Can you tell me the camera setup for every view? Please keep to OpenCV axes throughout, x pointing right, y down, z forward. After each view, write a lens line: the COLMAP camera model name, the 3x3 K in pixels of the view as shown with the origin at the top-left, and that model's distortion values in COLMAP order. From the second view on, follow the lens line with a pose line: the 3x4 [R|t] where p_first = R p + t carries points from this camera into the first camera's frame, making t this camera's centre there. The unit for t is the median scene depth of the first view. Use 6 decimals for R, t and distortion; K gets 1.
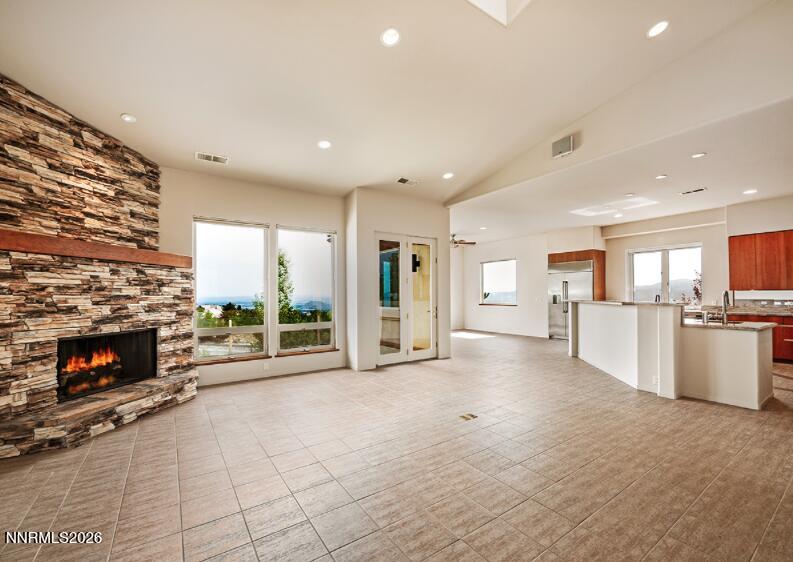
lens RADIAL K [[339.9, 0, 400.4], [0, 339.9, 289.1], [0, 0, 1]] dist [-0.007811, 0.000832]
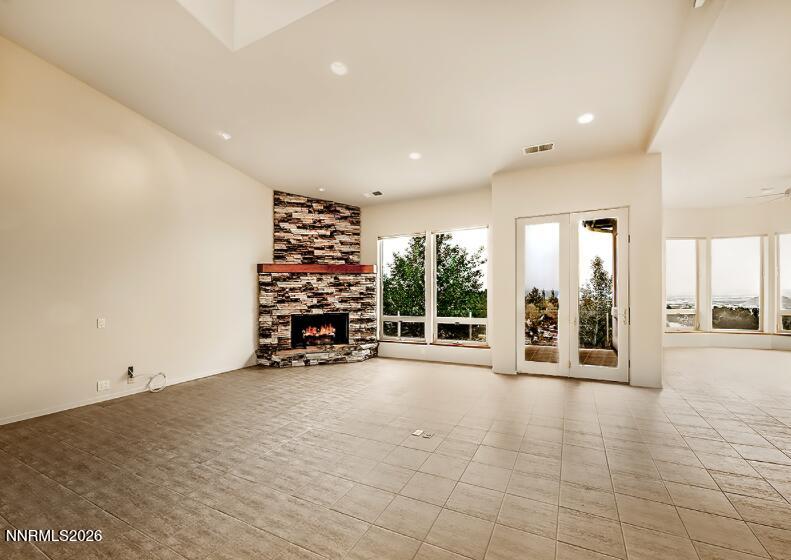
lens RADIAL K [[339.1, 0, 398.4], [0, 339.1, 289.3], [0, 0, 1]] dist [-0.007811, 0.000832]
pose [[0.470143, -0.006185, -0.882568, 0.884594], [0.023181, 0.999717, 0.005343, 0.001596], [0.882286, -0.022971, 0.470154, 0.516872]]
